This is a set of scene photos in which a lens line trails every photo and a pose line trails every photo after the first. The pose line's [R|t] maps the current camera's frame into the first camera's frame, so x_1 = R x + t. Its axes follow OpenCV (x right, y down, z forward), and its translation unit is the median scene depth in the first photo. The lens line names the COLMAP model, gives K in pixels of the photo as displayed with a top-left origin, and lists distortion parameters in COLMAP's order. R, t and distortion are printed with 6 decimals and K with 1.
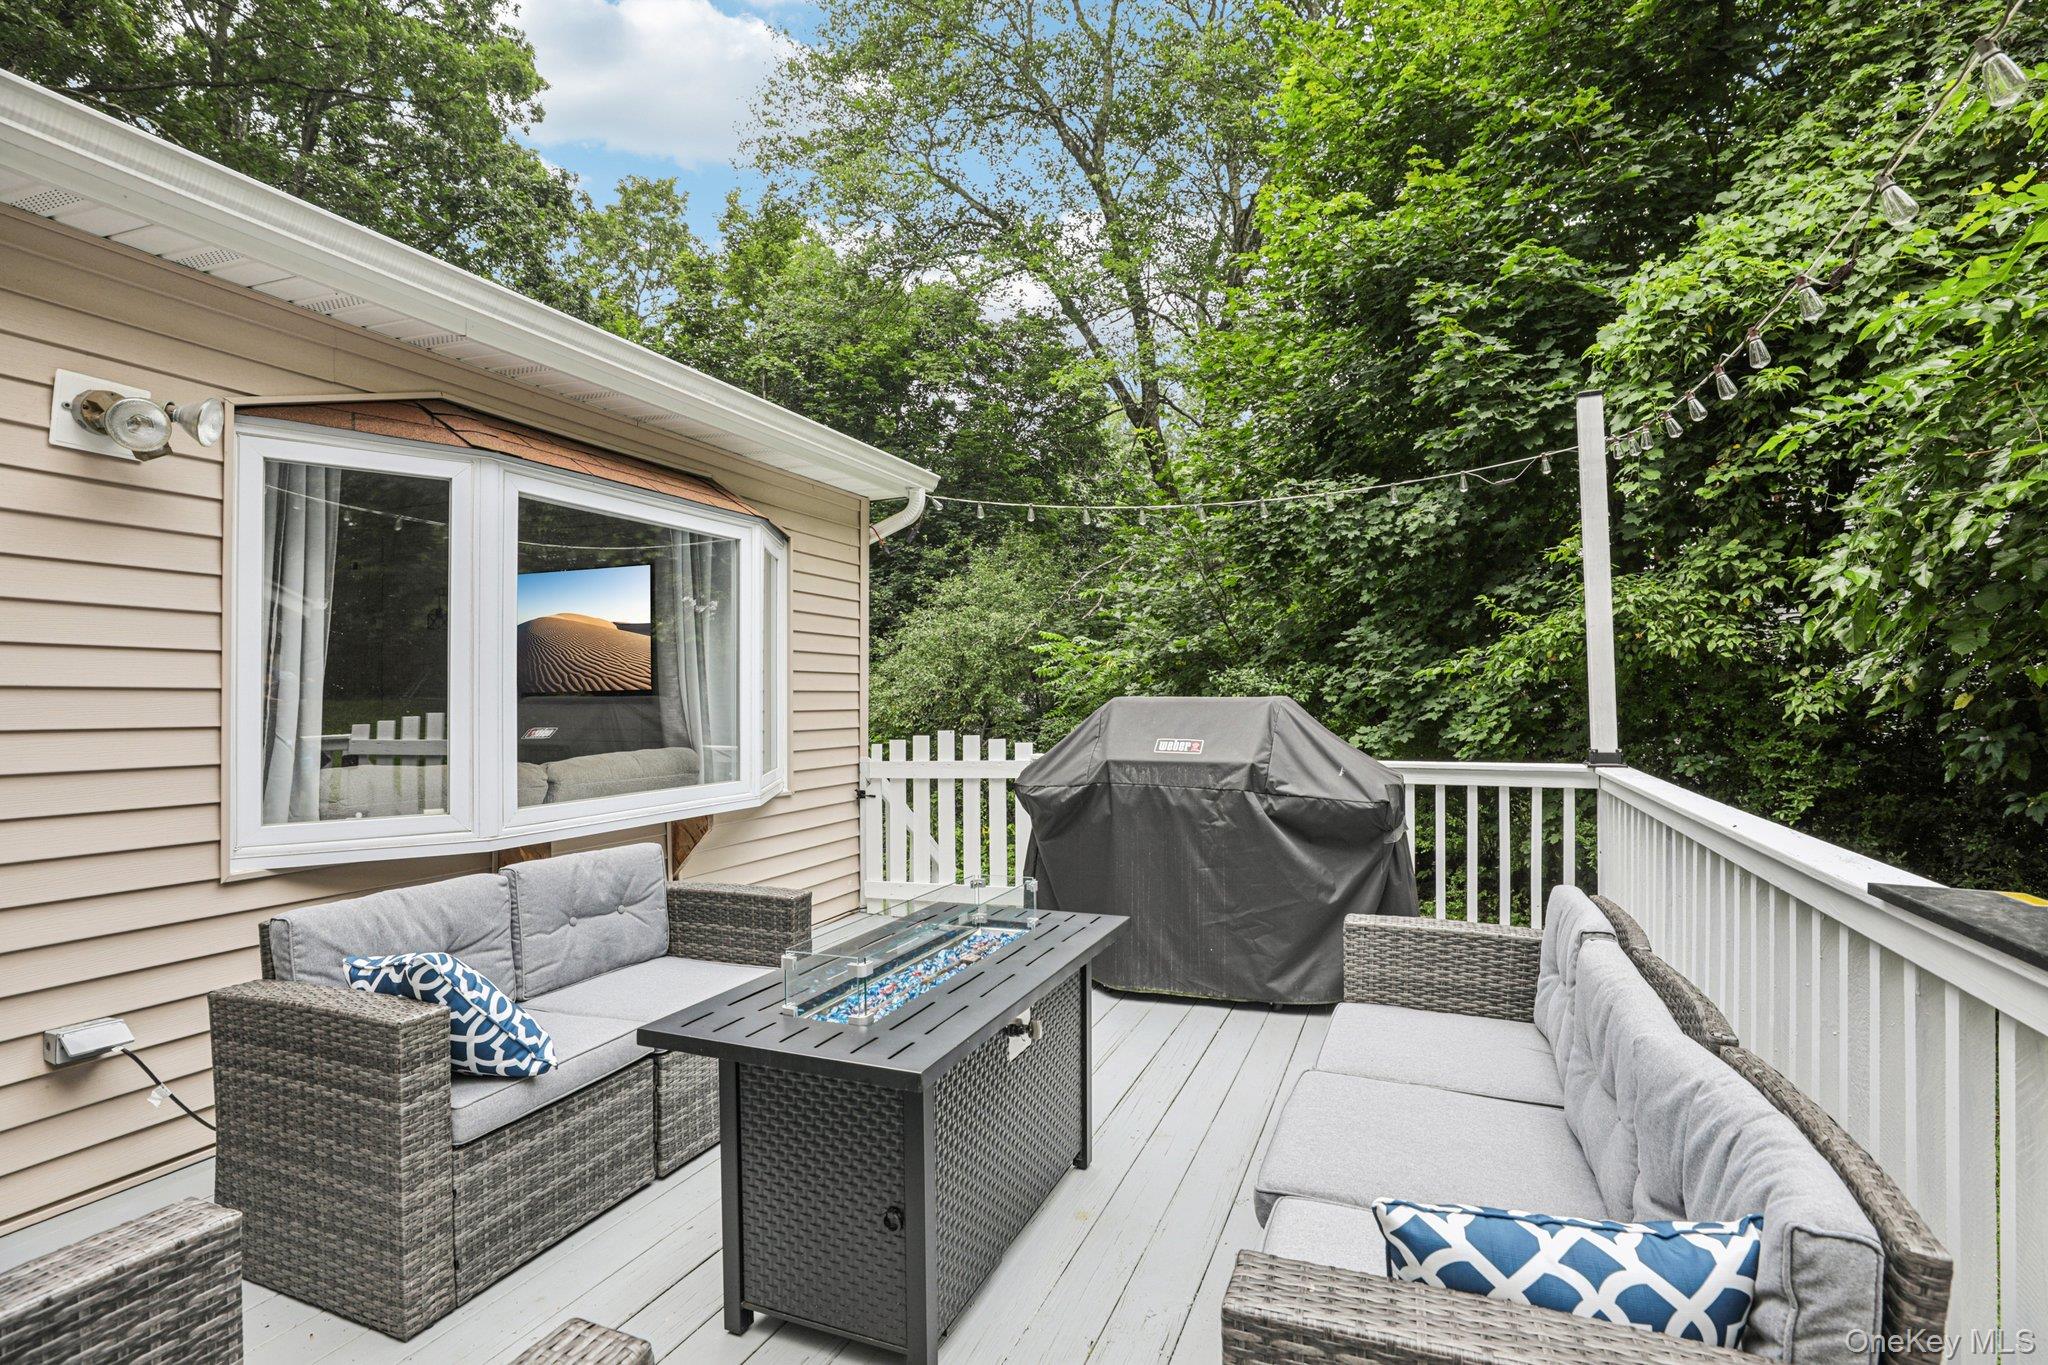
lens RADIAL K [[932.9, 0, 1033.8], [0, 932.9, 696.6], [0, 0, 1]] dist [-0.048153, 0.012596]
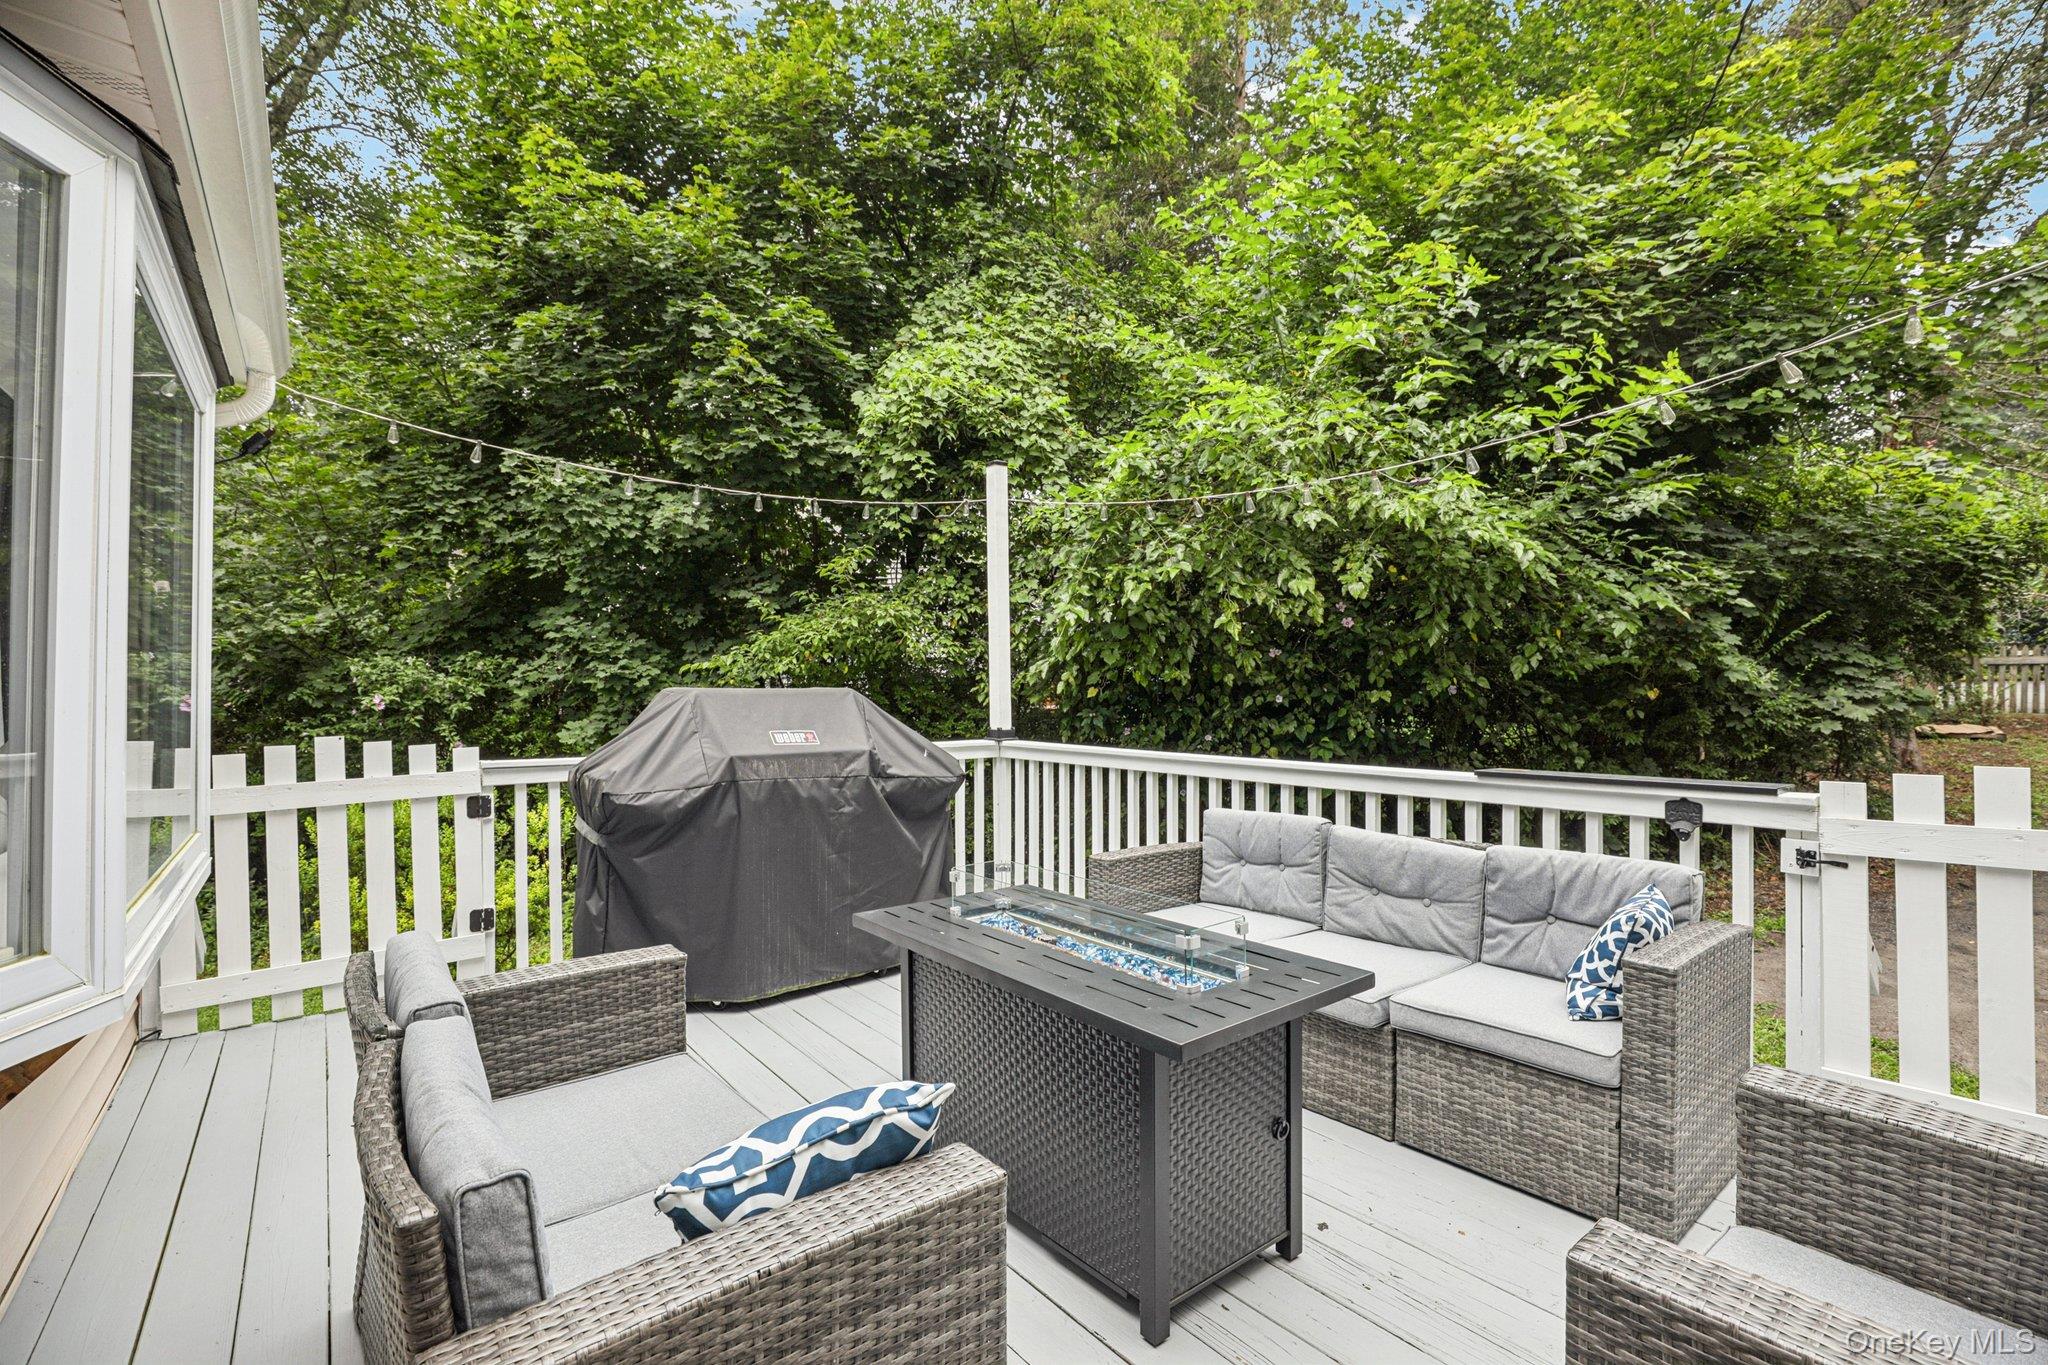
lens RADIAL K [[928.4, 0, 1024.0], [0, 928.4, 682.5], [0, 0, 1]] dist [-0.045606, 0.012925]
pose [[0.505585, 0.007621, 0.862743, -0.430264], [0.000841, 0.999956, -0.009326, 0.002937], [-0.862777, 0.005440, 0.505556, 0.220218]]
